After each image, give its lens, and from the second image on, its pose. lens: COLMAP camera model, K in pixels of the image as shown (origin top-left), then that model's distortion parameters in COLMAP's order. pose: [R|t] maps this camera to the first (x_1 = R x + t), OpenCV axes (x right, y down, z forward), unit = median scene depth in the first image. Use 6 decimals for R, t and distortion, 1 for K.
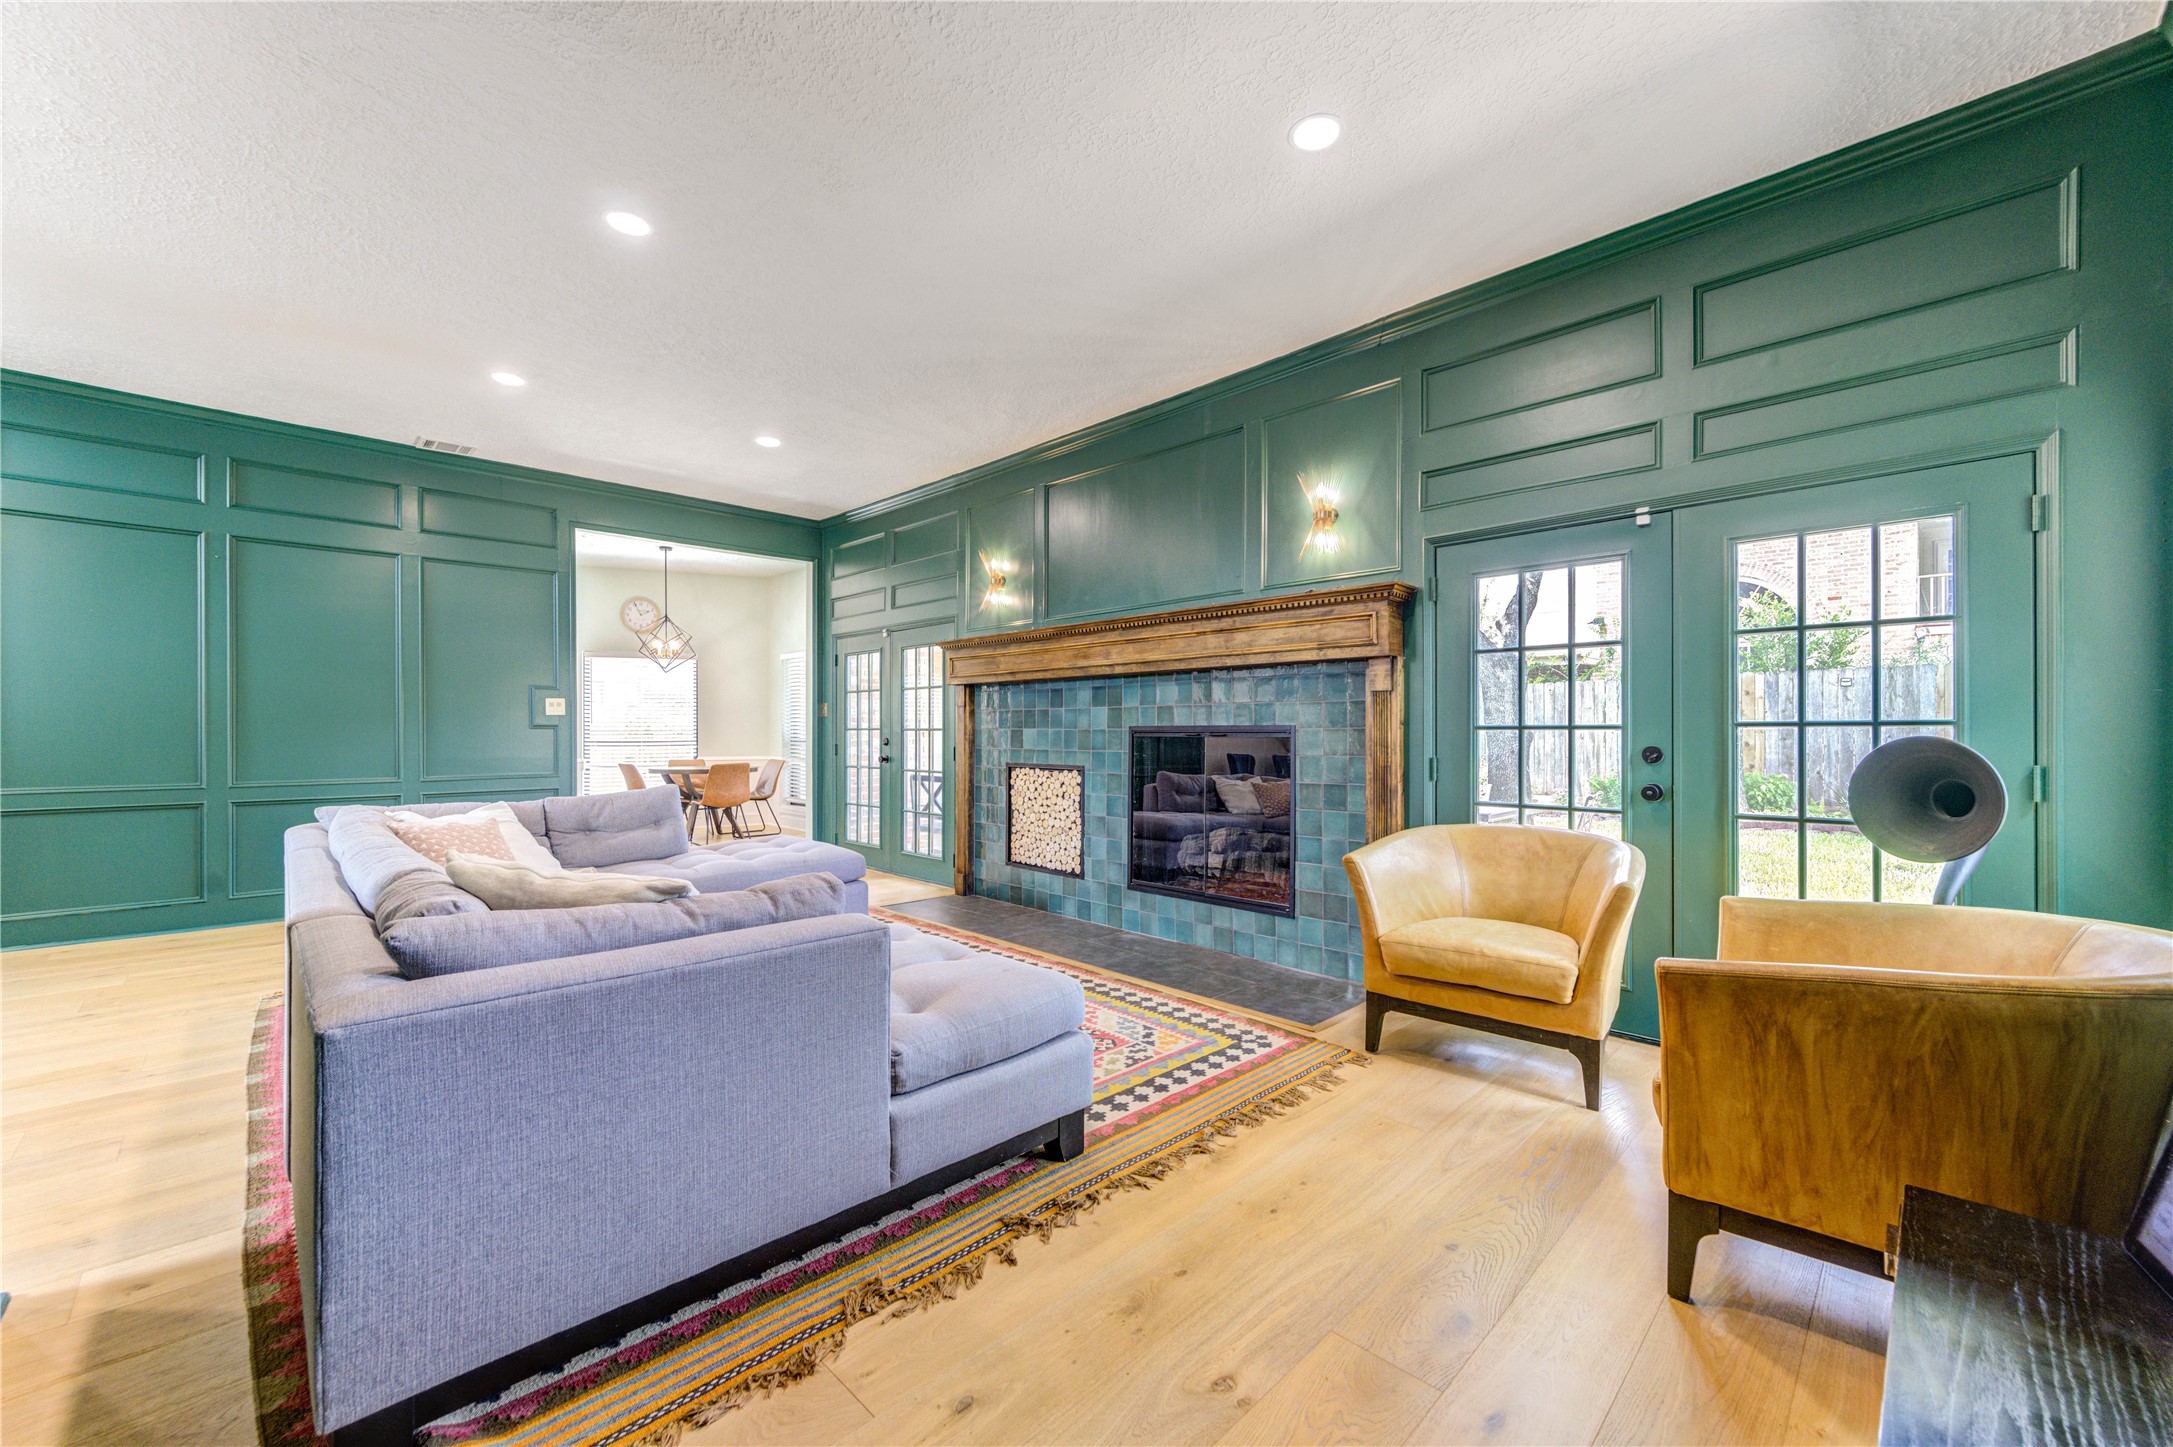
lens RADIAL K [[846.8, 0, 1092.2], [0, 846.8, 730.8], [0, 0, 1]] dist [-0.001421, 0.001876]
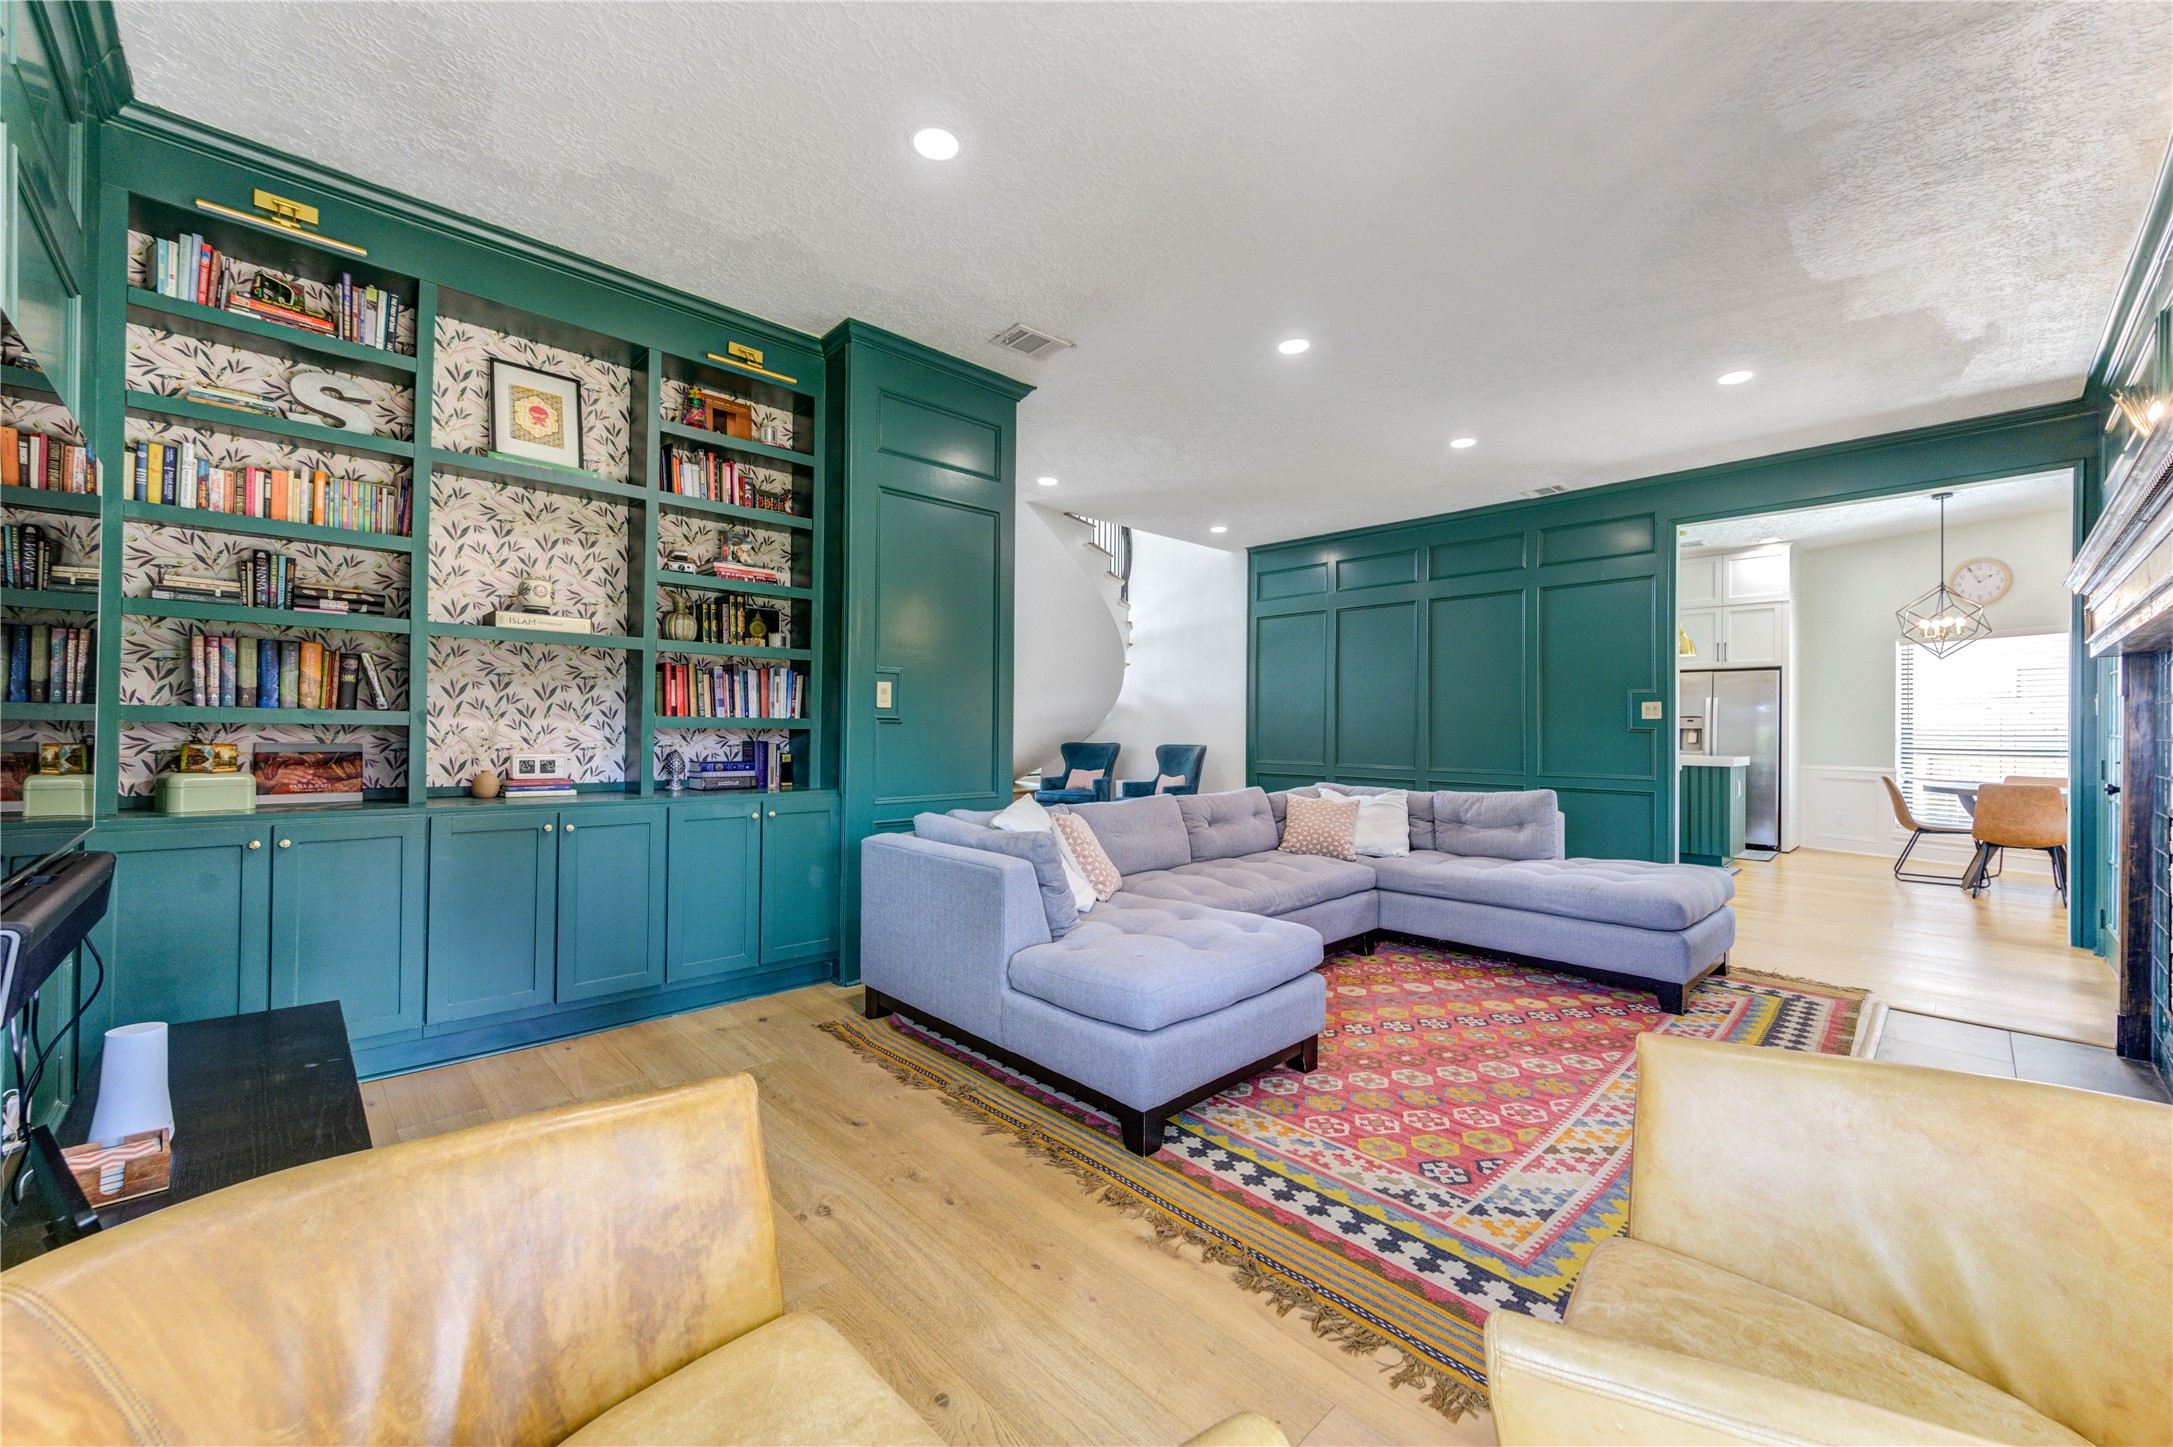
lens RADIAL K [[846.8, 0, 1092.6], [0, 846.8, 722.5], [0, 0, 1]] dist [-0.001421, 0.001876]
pose [[-0.009153, -0.001184, -0.999957, 0.834835], [-0.008100, 0.999967, -0.001110, -0.017311], [0.999925, 0.008089, -0.009162, 0.784299]]
